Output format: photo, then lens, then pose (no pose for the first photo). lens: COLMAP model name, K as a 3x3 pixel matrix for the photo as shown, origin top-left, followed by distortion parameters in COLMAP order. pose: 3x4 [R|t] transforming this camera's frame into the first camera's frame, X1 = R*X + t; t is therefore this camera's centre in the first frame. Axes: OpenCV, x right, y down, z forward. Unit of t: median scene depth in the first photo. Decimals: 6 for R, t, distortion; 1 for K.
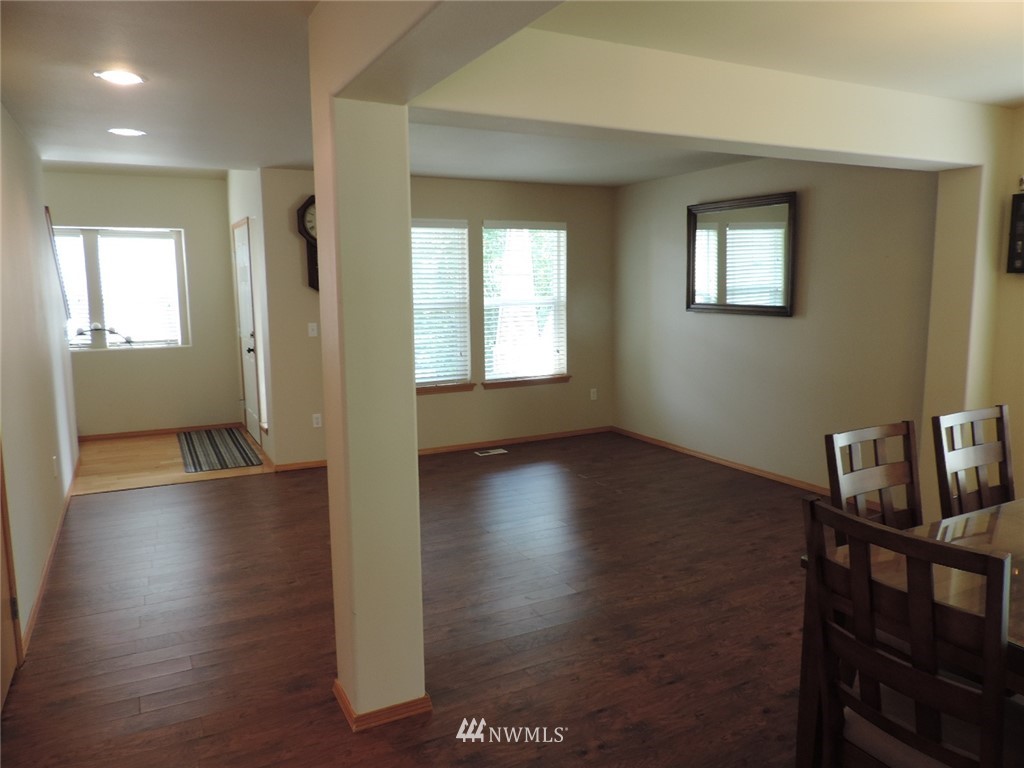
lens RADIAL K [[725.9, 0, 517.6], [0, 725.9, 378.7], [0, 0, 1]] dist [-0.006438, 0.003421]
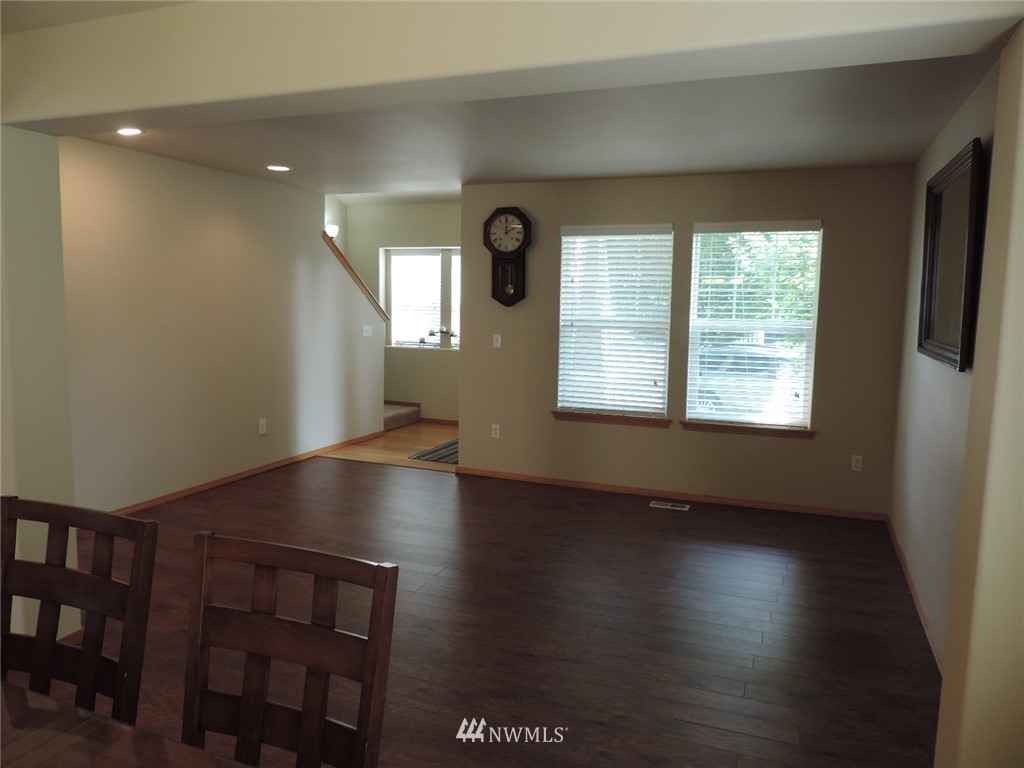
lens RADIAL K [[725.9, 0, 514.5], [0, 725.9, 387.9], [0, 0, 1]] dist [-0.006438, 0.003421]
pose [[0.653436, 0.112510, -0.748574, 0.446016], [-0.124368, 0.991411, 0.040447, -0.042000], [0.746695, 0.066669, 0.661817, 0.319390]]
